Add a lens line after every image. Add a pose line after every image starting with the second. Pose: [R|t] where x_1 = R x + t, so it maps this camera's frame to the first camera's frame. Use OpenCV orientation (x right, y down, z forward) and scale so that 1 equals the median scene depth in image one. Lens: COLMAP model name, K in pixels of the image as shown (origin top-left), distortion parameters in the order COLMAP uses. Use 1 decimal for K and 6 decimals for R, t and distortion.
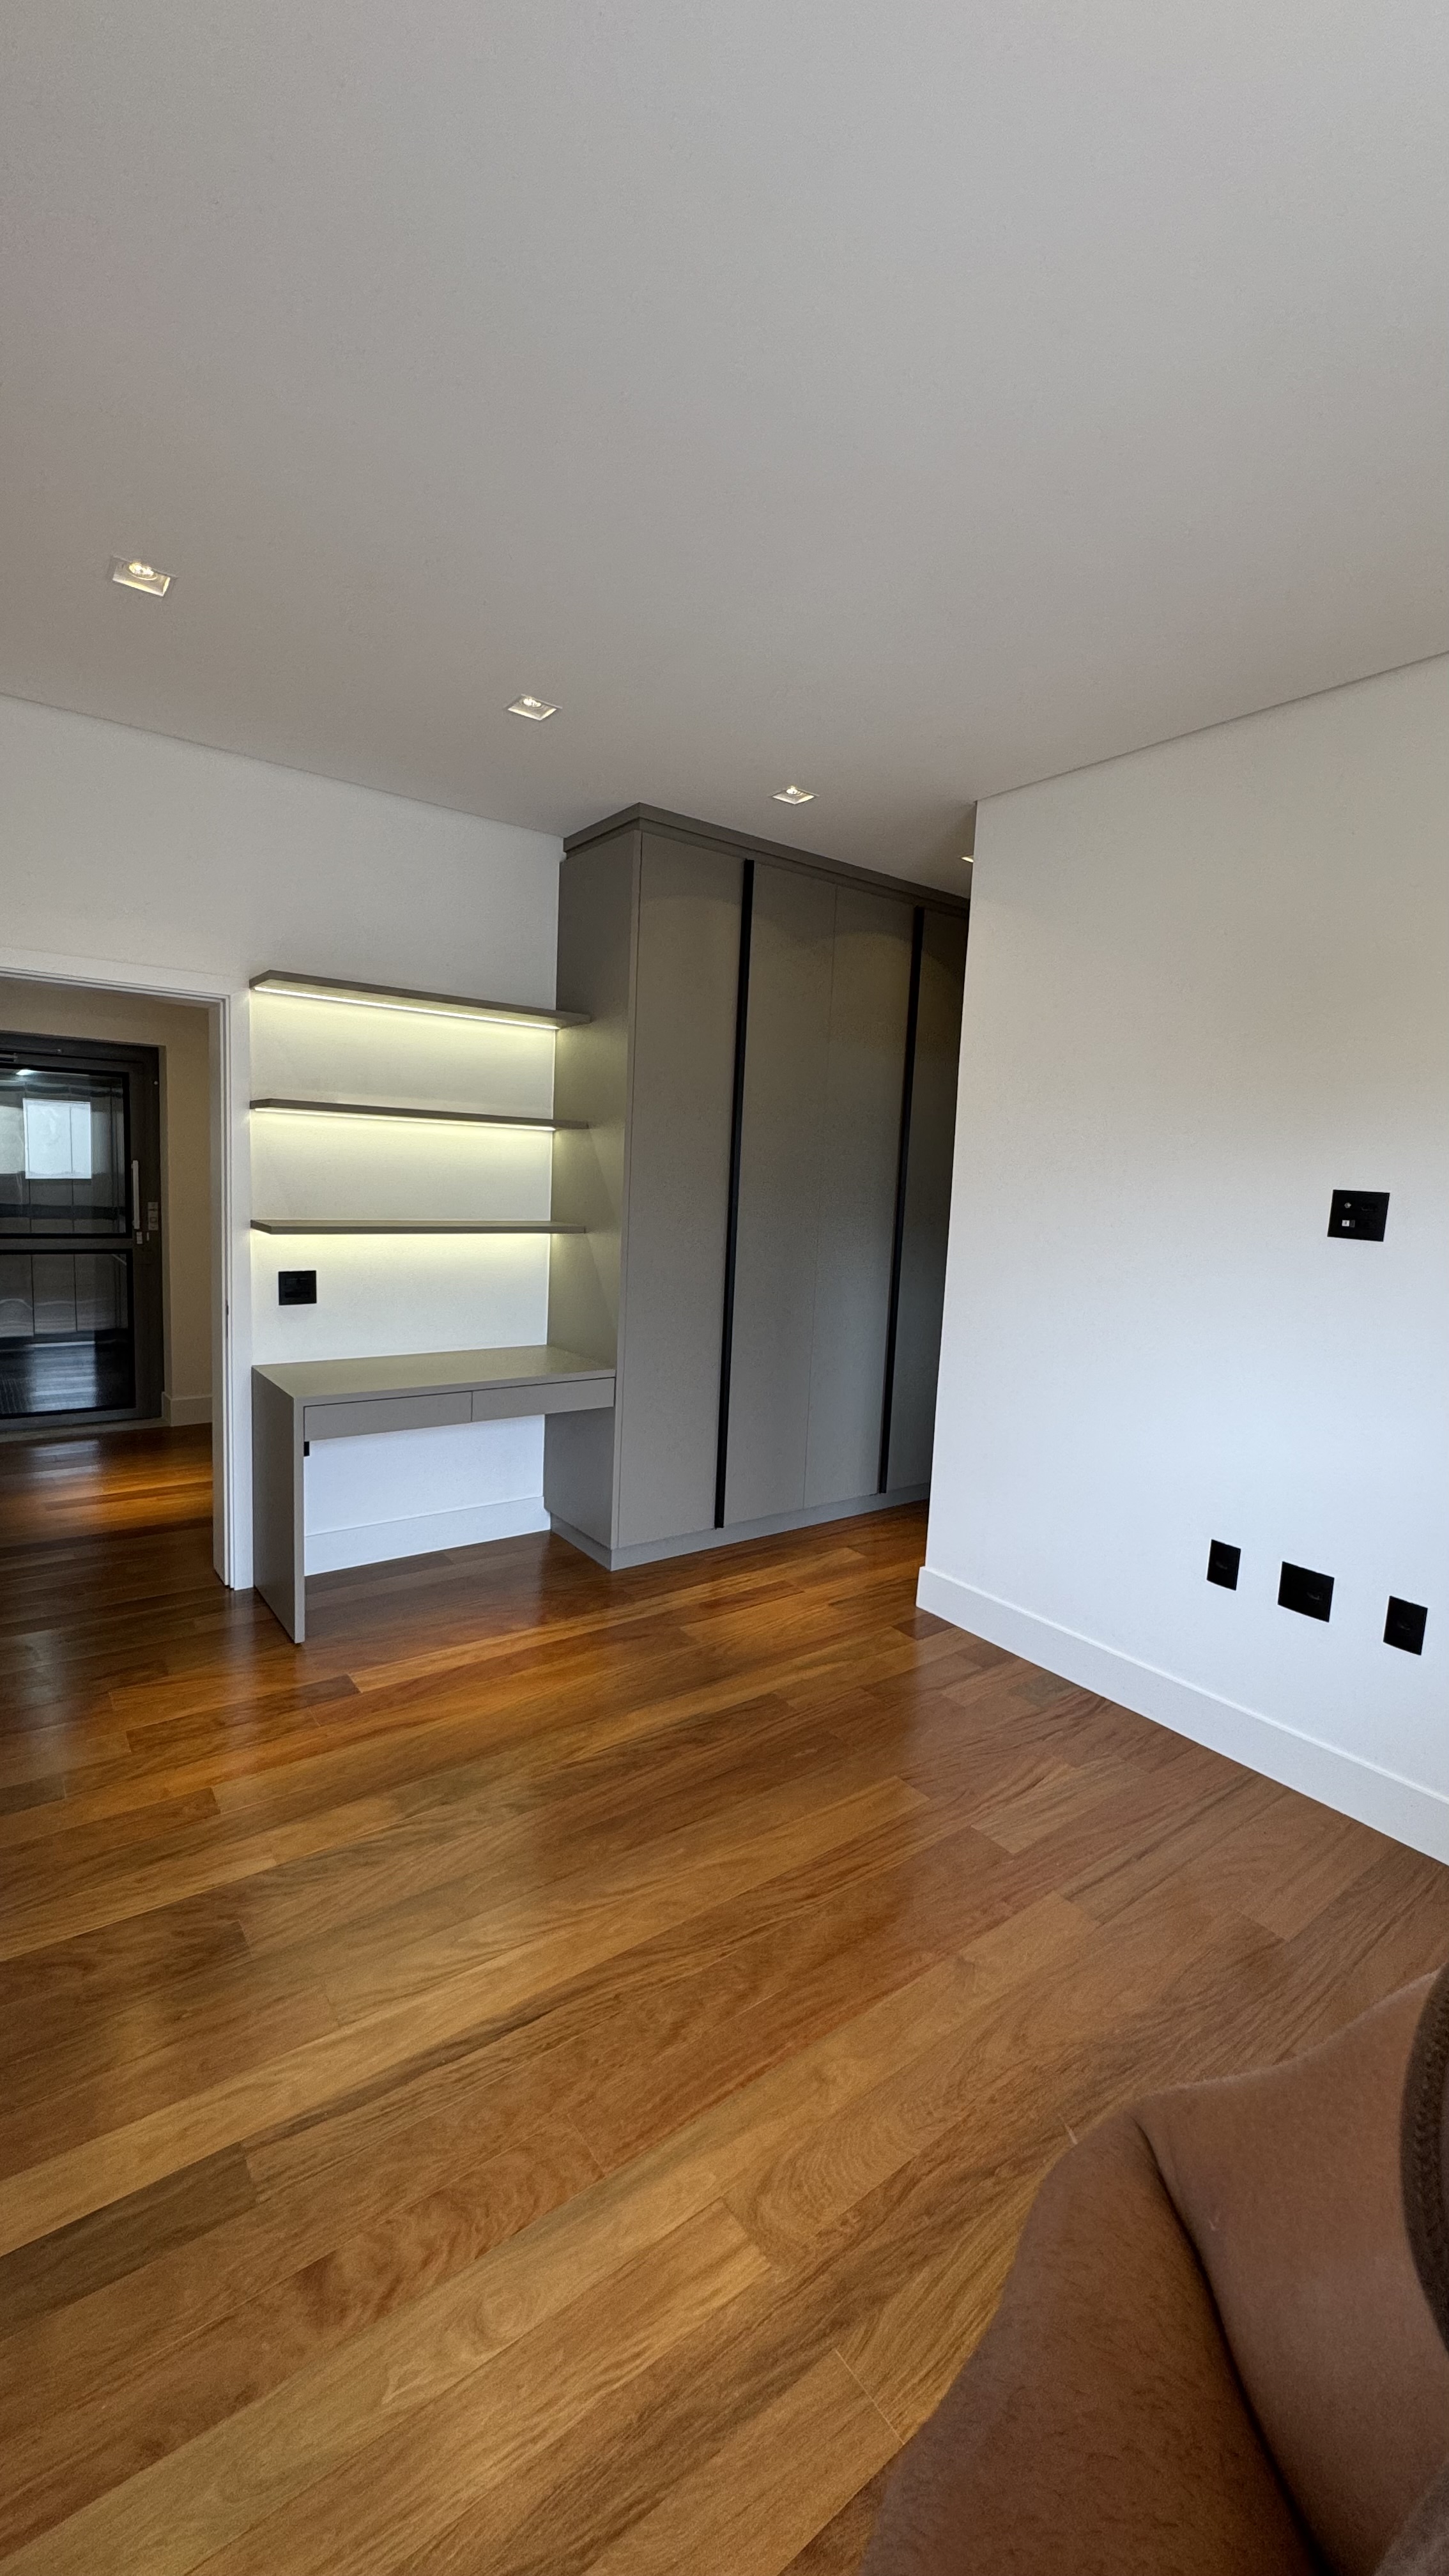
lens RADIAL K [[1026.8, 0, 716.0], [0, 1026.8, 1288.7], [0, 0, 1]] dist [-0.006348, -0.000081]
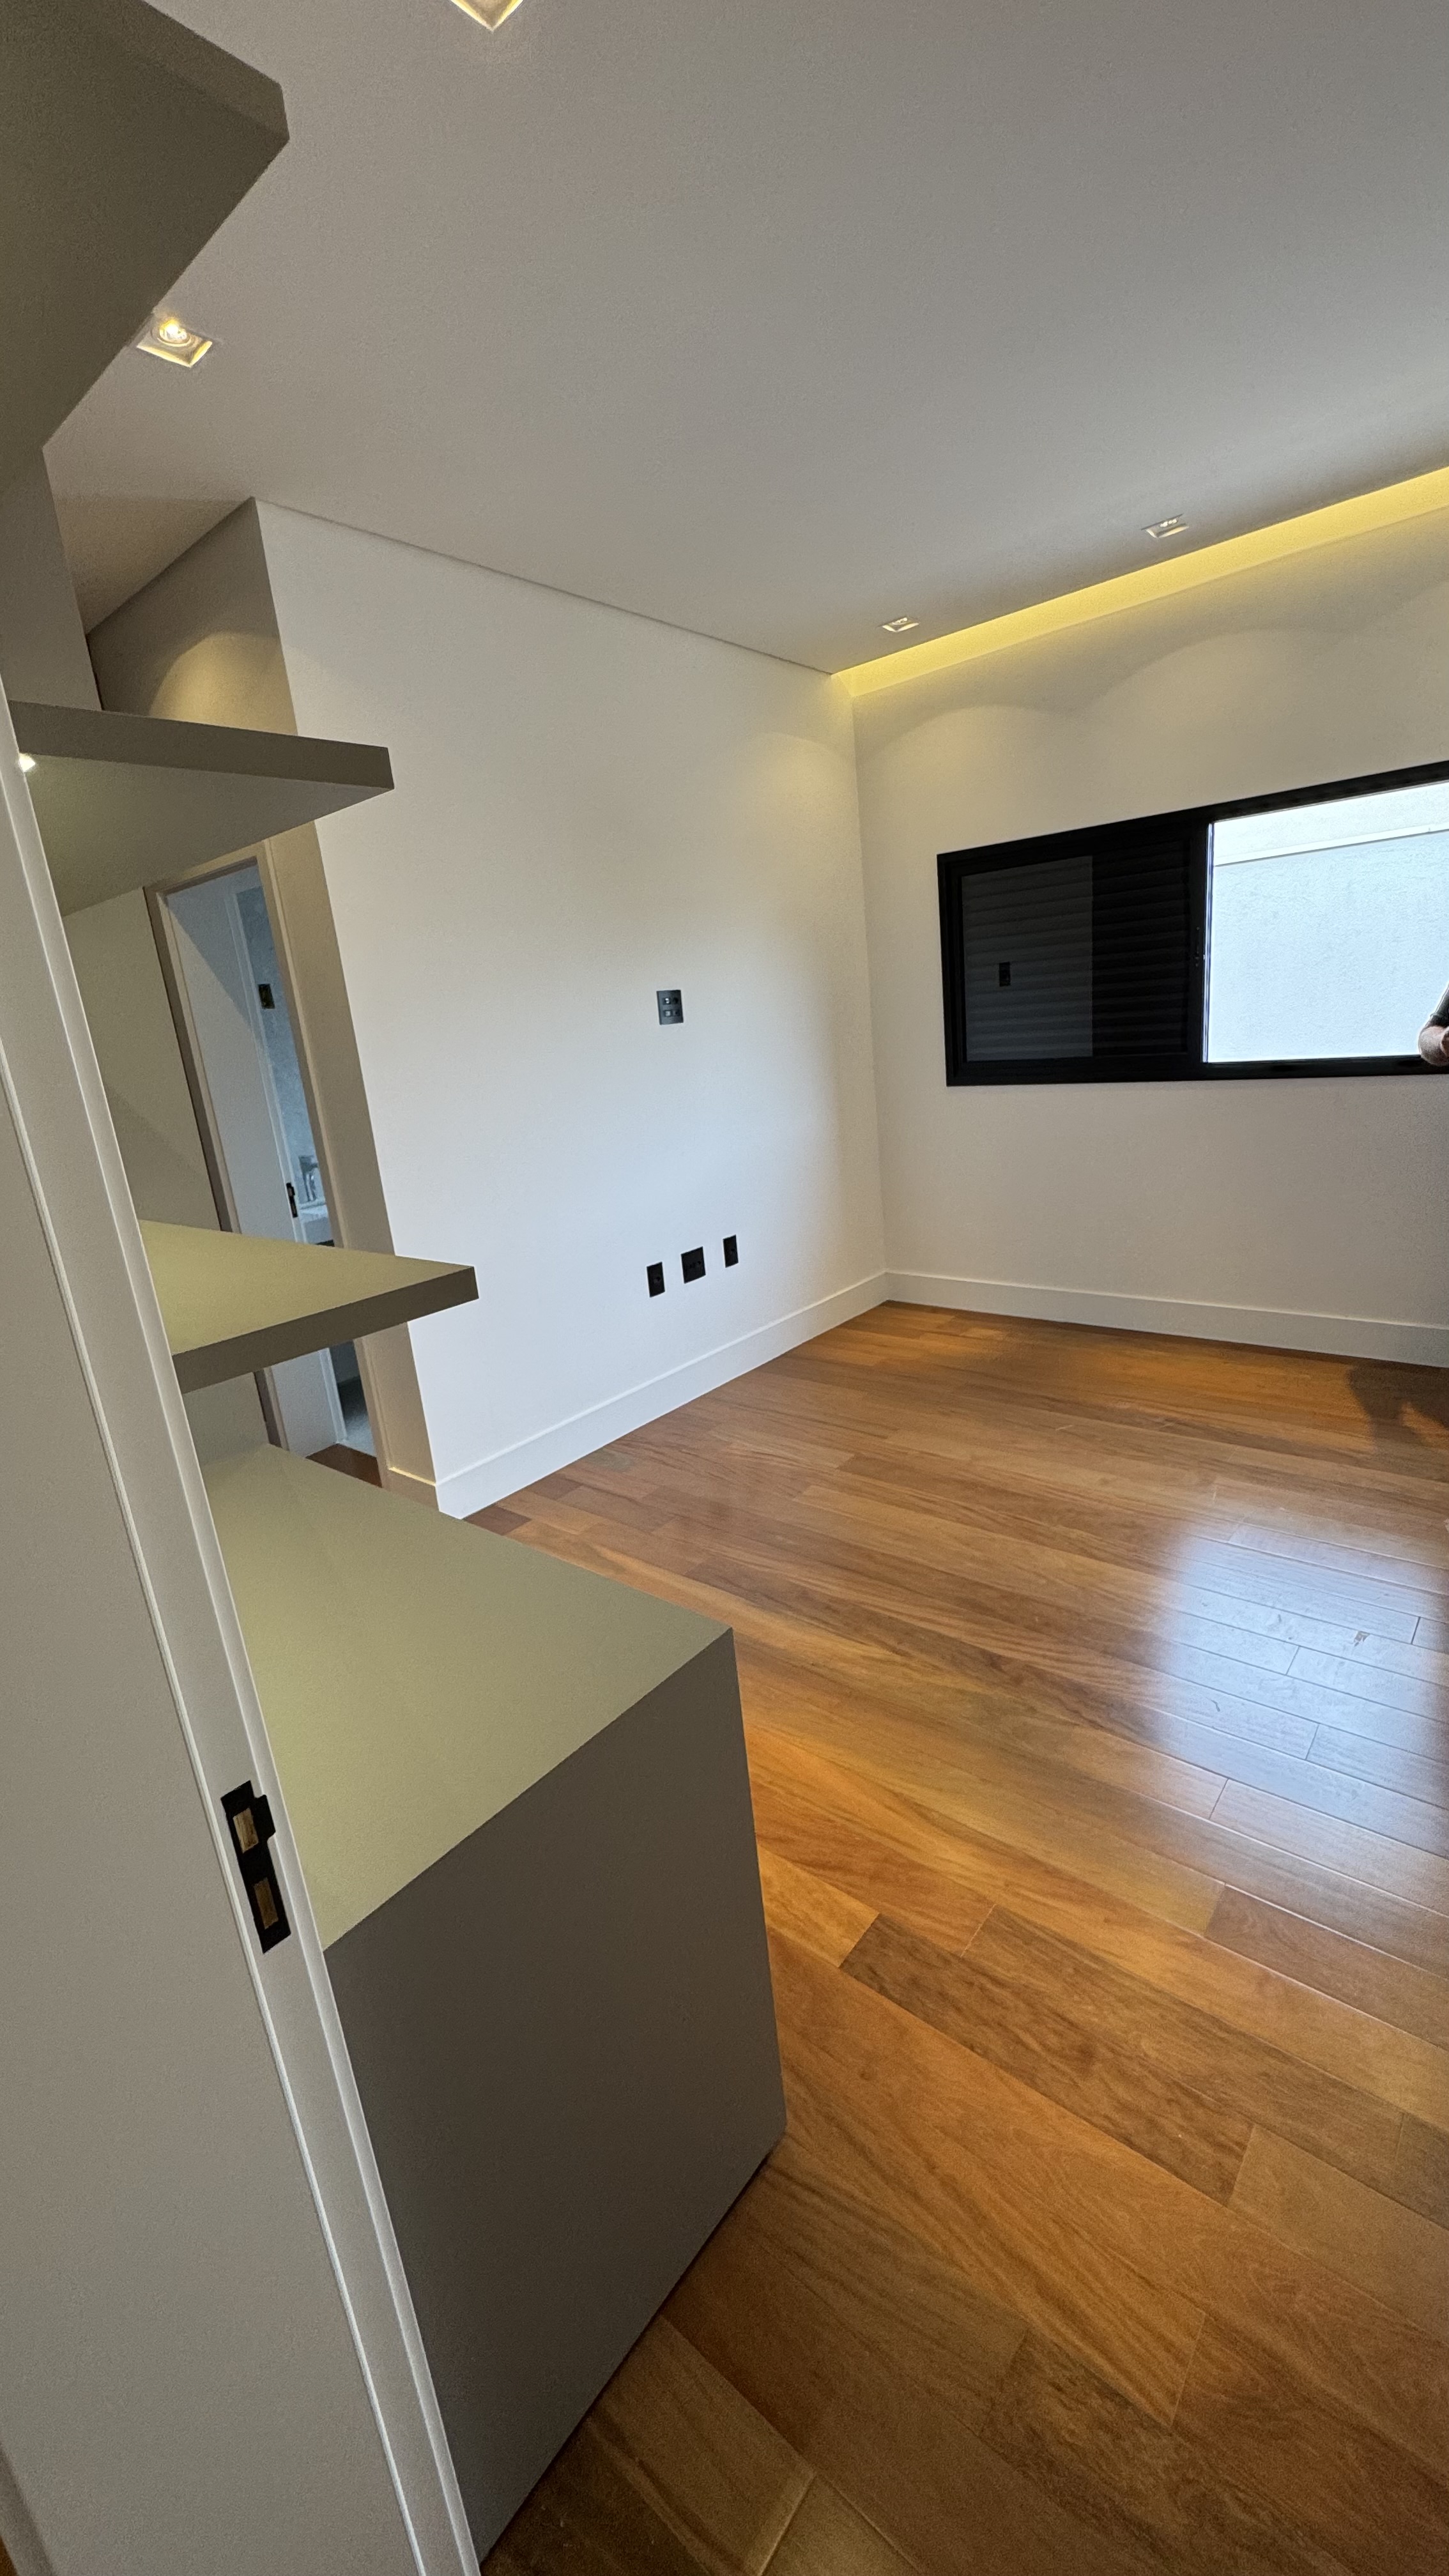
lens RADIAL K [[1026.8, 0, 724.6], [0, 1026.8, 1285.5], [0, 0, 1]] dist [-0.006348, -0.000081]
pose [[-0.234058, -0.285776, 0.929273, -0.852733], [0.193079, 0.923122, 0.332515, -0.171202], [-0.952857, 0.257251, -0.160887, 1.204082]]
